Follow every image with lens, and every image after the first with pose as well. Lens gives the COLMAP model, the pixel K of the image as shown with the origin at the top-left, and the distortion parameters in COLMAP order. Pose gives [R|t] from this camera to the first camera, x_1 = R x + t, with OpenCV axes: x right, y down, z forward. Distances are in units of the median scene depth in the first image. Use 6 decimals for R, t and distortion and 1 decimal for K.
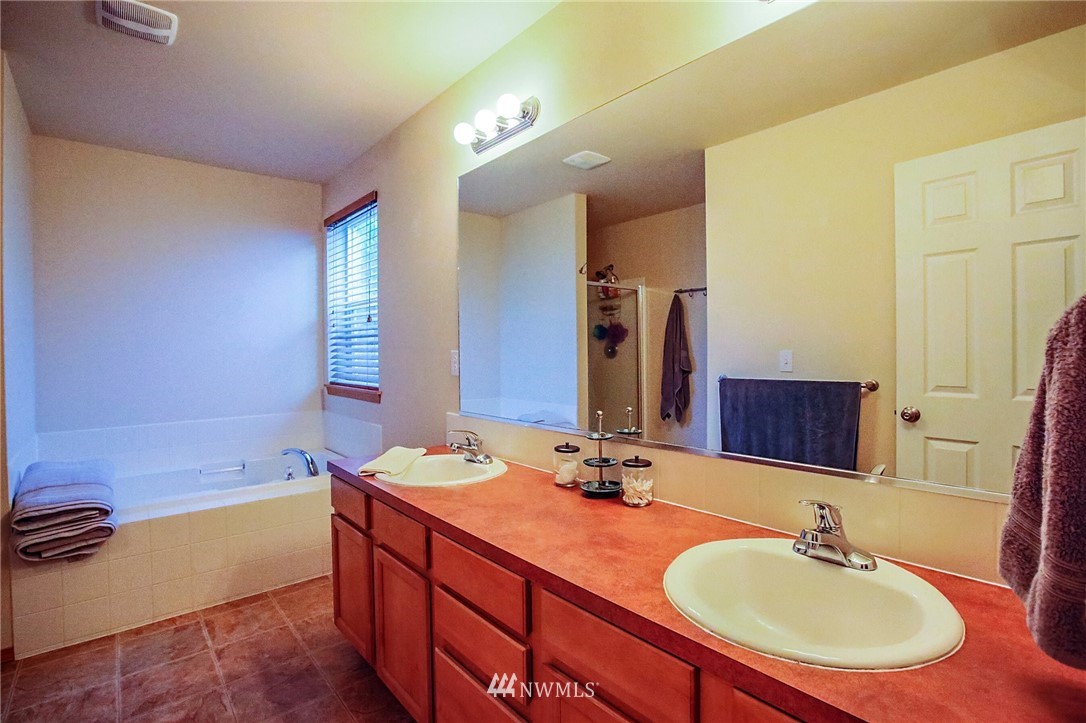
lens RADIAL K [[526.8, 0, 542.3], [0, 526.8, 356.3], [0, 0, 1]] dist [-0.018065, 0.000655]
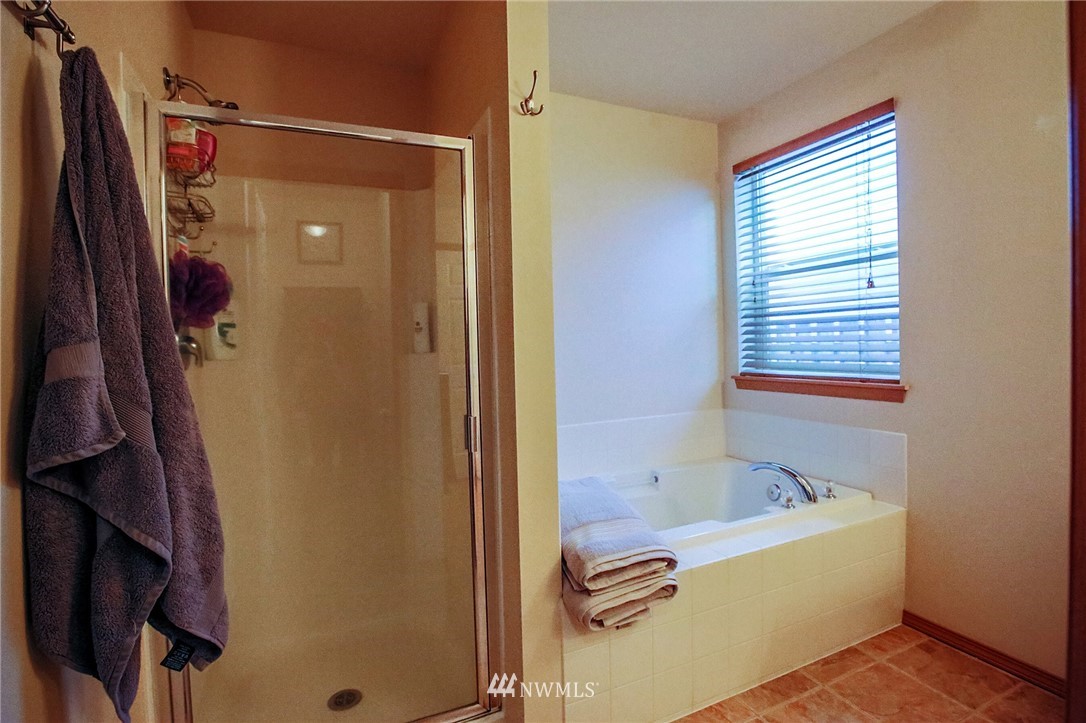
lens RADIAL K [[526.8, 0, 544.6], [0, 526.8, 357.9], [0, 0, 1]] dist [-0.018065, 0.000655]
pose [[0.959670, -0.012346, -0.280859, -0.560751], [0.018237, 0.999665, 0.018372, 0.008657], [0.280538, -0.022753, 0.959573, 0.204298]]
